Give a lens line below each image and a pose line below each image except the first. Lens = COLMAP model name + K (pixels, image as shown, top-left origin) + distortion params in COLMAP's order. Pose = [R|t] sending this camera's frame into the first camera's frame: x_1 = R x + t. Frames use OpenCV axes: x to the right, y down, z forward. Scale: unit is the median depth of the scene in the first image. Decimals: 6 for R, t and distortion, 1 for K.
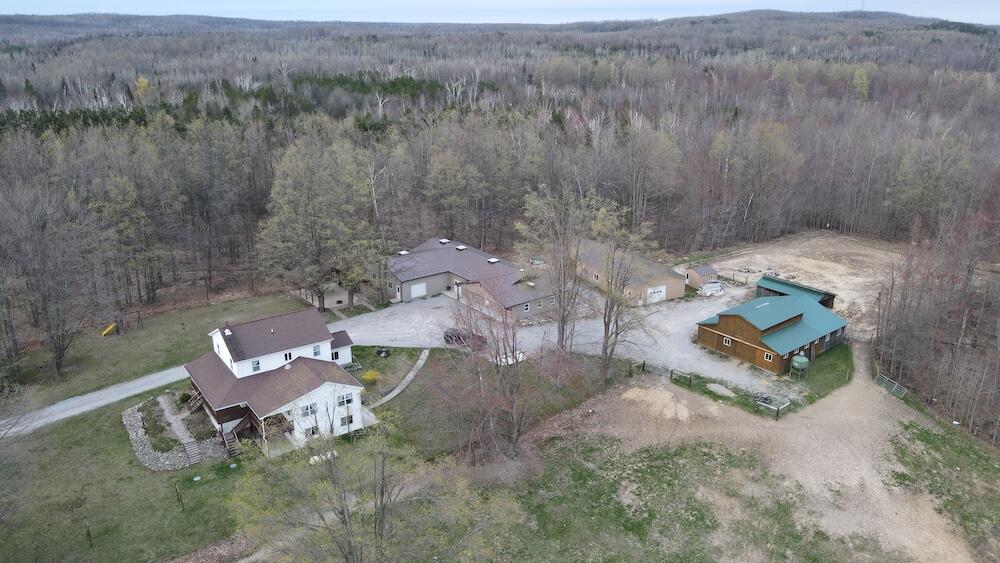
lens RADIAL K [[738.5, 0, 498.3], [0, 738.5, 287.5], [0, 0, 1]] dist [0.006521, 0.020700]
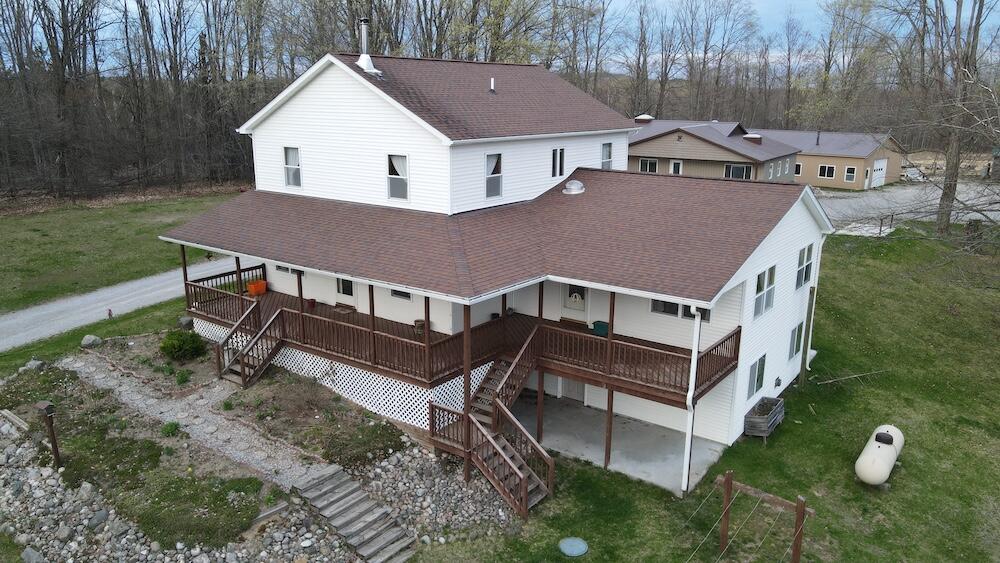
lens RADIAL K [[738.5, 0, 499.2], [0, 738.5, 284.5], [0, 0, 1]] dist [0.006521, 0.020700]
pose [[0.950674, -0.076498, 0.300611, -0.369126], [0.102441, 0.992167, -0.071484, 0.148909], [-0.292789, 0.098753, 0.951064, 0.664404]]
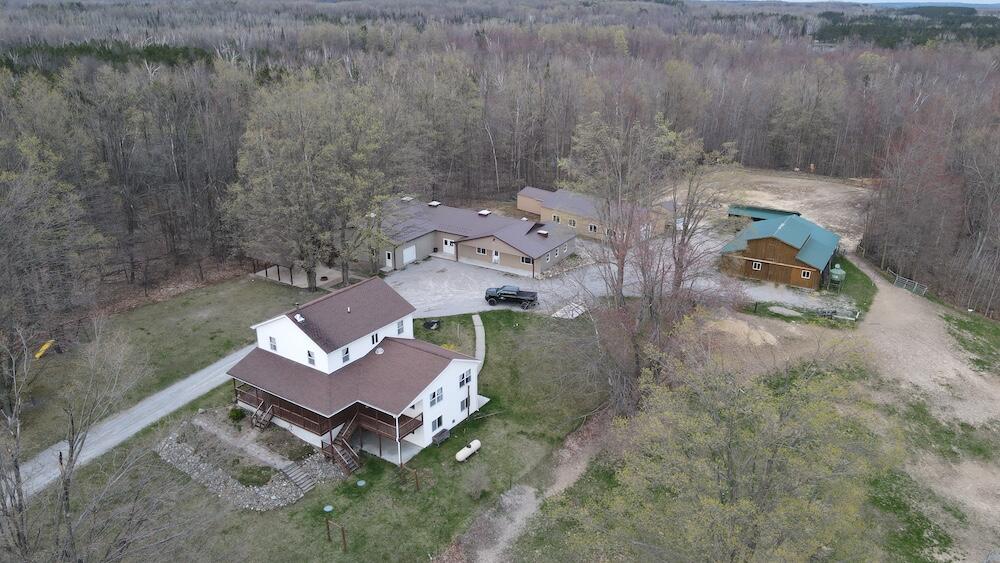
lens RADIAL K [[738.5, 0, 497.8], [0, 738.5, 289.6], [0, 0, 1]] dist [0.006521, 0.020700]
pose [[0.937803, -0.126165, 0.323432, -0.377270], [0.115094, 0.991928, 0.053215, 0.012828], [-0.327535, -0.012680, 0.944754, 0.189137]]
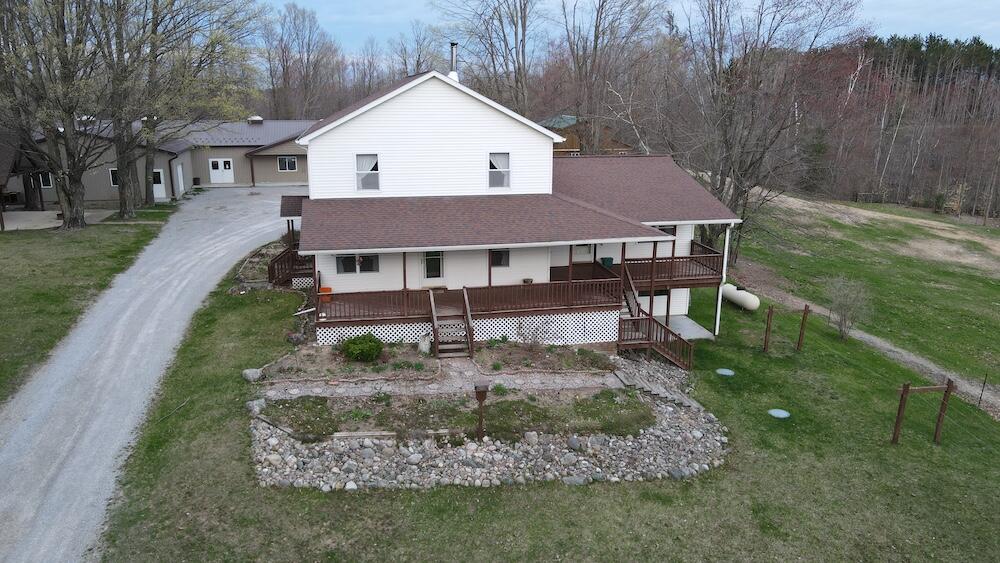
lens RADIAL K [[738.5, 0, 498.0], [0, 738.5, 289.2], [0, 0, 1]] dist [0.006521, 0.020700]
pose [[0.407533, -0.235377, 0.882335, -0.606427], [0.304824, 0.945856, 0.111530, 0.105524], [-0.860813, 0.223505, 0.457216, 0.773126]]
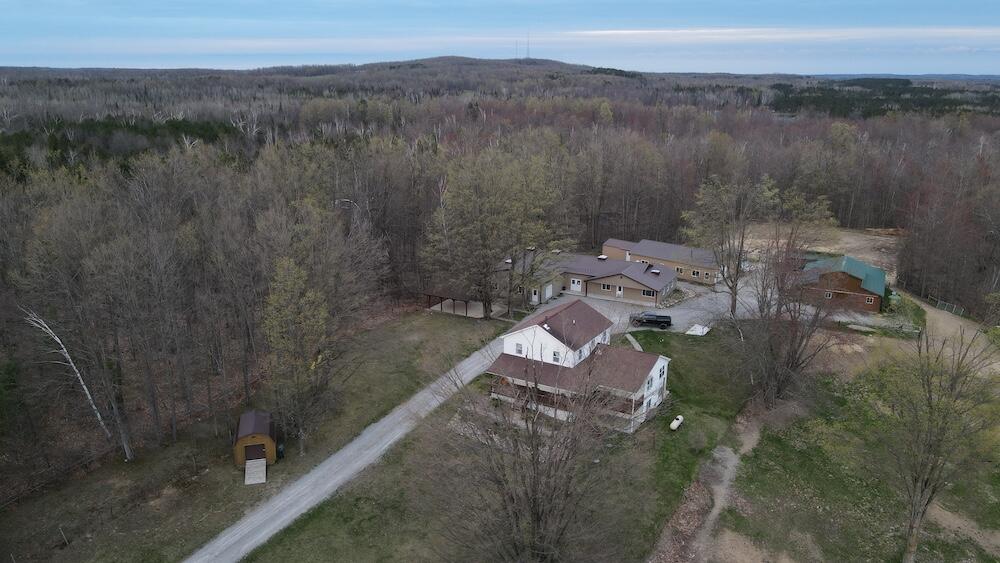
lens RADIAL K [[738.5, 0, 496.1], [0, 738.5, 287.0], [0, 0, 1]] dist [0.006521, 0.020700]
pose [[0.917735, -0.113751, 0.380556, -0.738982], [0.135252, 0.990352, -0.030147, 0.023907], [-0.373455, 0.079138, 0.924266, 0.062477]]
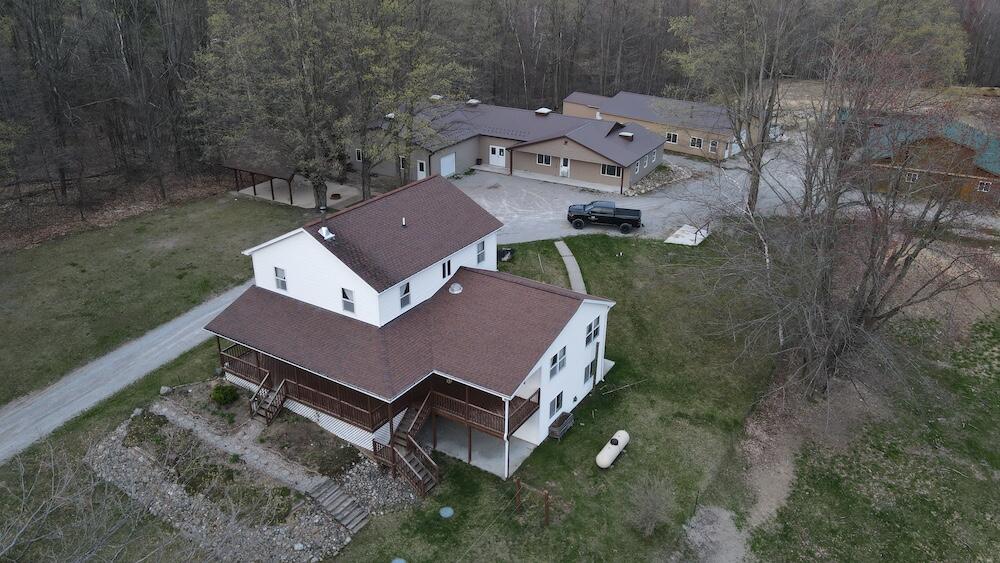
lens RADIAL K [[738.5, 0, 498.5], [0, 738.5, 288.5], [0, 0, 1]] dist [0.006521, 0.020700]
pose [[0.924967, -0.157689, 0.345789, -0.389375], [0.123496, 0.985192, 0.118931, 0.047731], [-0.359423, -0.067304, 0.930745, 0.486194]]
